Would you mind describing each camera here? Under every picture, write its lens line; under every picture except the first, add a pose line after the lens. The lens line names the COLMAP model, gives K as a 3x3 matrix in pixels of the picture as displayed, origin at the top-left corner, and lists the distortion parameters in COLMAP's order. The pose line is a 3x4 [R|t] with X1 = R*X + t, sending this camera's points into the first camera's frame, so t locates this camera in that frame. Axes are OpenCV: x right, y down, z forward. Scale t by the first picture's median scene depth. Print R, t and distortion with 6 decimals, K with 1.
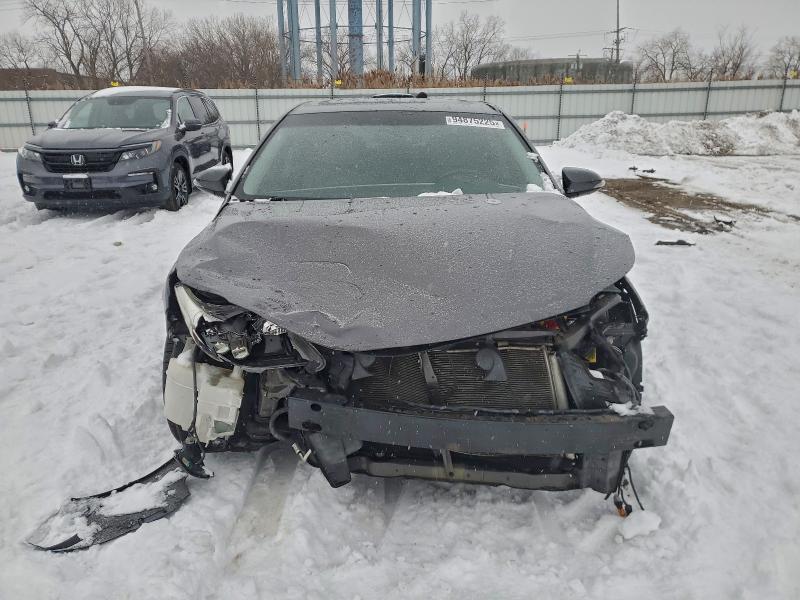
lens RADIAL K [[651.0, 0, 399.9], [0, 651.0, 300.0], [0, 0, 1]] dist [0.035838, 0.001758]
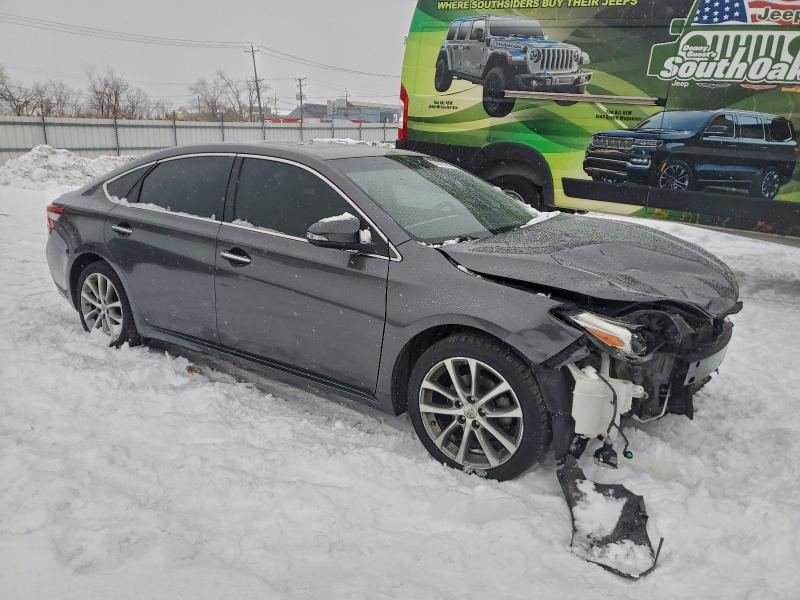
lens RADIAL K [[651.0, 0, 399.3], [0, 651.0, 298.5], [0, 0, 1]] dist [0.035838, 0.001758]
pose [[0.533926, -0.186620, 0.824679, -0.213132], [0.229857, 0.970643, 0.070834, -0.026724], [-0.813688, 0.151739, 0.561148, 0.098306]]
